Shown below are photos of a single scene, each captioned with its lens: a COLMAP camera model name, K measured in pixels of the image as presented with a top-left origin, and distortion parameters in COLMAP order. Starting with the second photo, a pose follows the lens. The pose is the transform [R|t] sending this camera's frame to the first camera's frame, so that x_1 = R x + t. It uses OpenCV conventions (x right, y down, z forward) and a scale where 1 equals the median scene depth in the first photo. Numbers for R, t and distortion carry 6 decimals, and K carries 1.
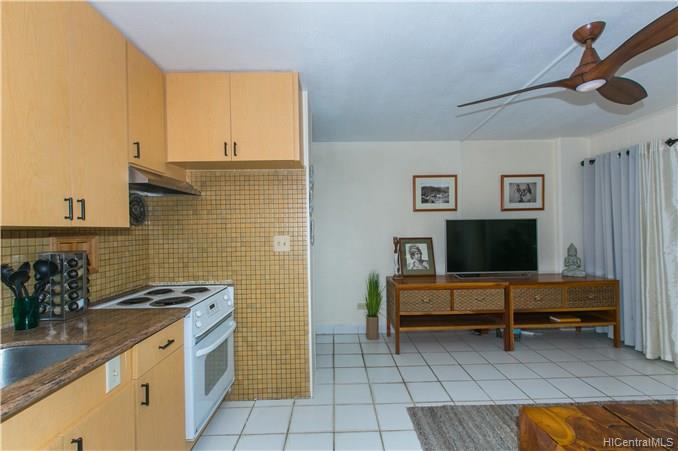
lens RADIAL K [[302.2, 0, 342.4], [0, 302.2, 228.2], [0, 0, 1]] dist [-0.003717, -0.000492]
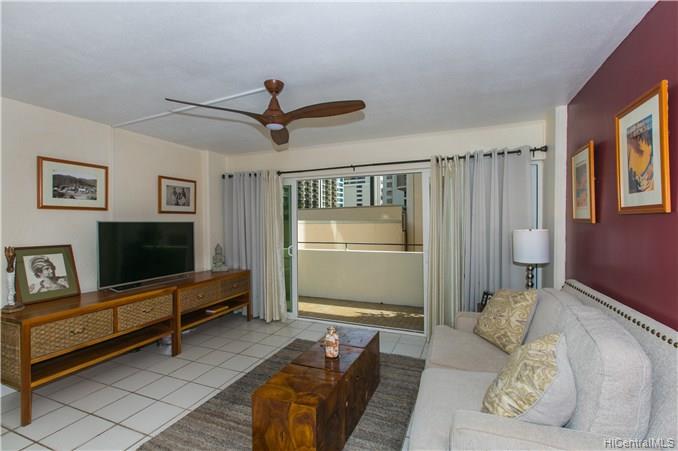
lens RADIAL K [[302.2, 0, 342.4], [0, 302.2, 227.4], [0, 0, 1]] dist [-0.003717, -0.000492]
pose [[0.393907, 0.000294, 0.919150, -0.165037], [-0.002797, 0.999996, 0.000879, -0.019006], [-0.919146, -0.002917, 0.393906, 0.118807]]
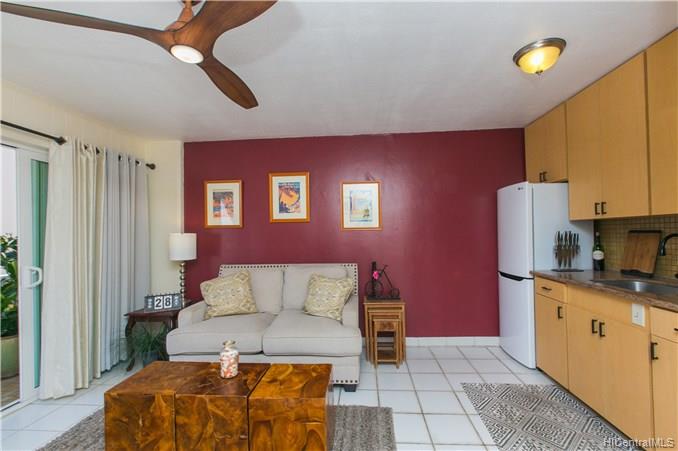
lens RADIAL K [[302.2, 0, 342.9], [0, 302.2, 234.3], [0, 0, 1]] dist [-0.003717, -0.000492]
pose [[-0.993859, 0.036841, 0.104345, 0.210285], [0.036736, 0.999321, -0.002932, 0.014980], [-0.104382, 0.000920, -0.994537, 1.064166]]
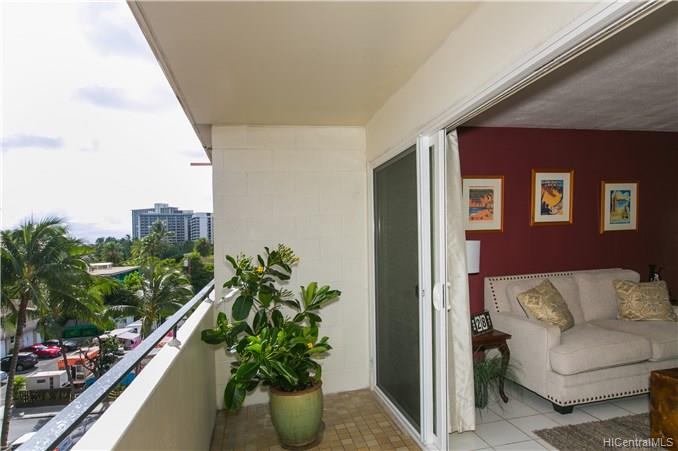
lens RADIAL K [[401.2, 0, 355.4], [0, 401.2, 256.1], [0, 0, 1]] dist [0.005745, -0.001832]
pose [[-0.975766, 0.070058, -0.207300, 1.584931], [0.063734, 0.997279, 0.037038, -0.034865], [0.209330, 0.022929, -0.977576, 1.133474]]
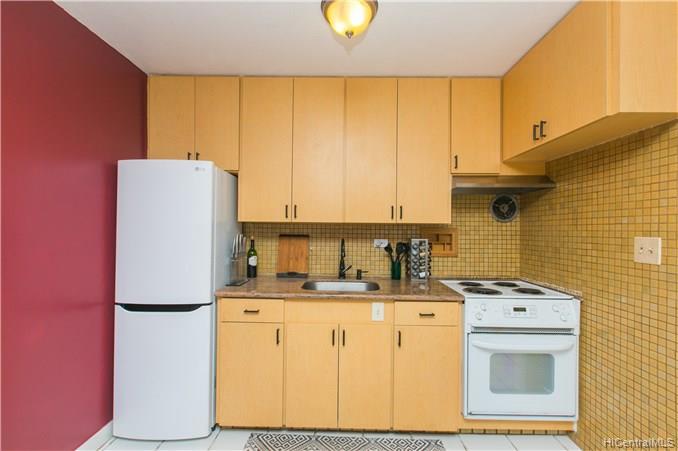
lens RADIAL K [[302.2, 0, 340.7], [0, 302.2, 230.0], [0, 0, 1]] dist [-0.003717, -0.000492]
pose [[-0.051506, 0.020068, -0.998471, 0.365764], [-0.003342, 0.999789, 0.020266, -0.000196], [0.998667, 0.004381, -0.051428, 0.357093]]
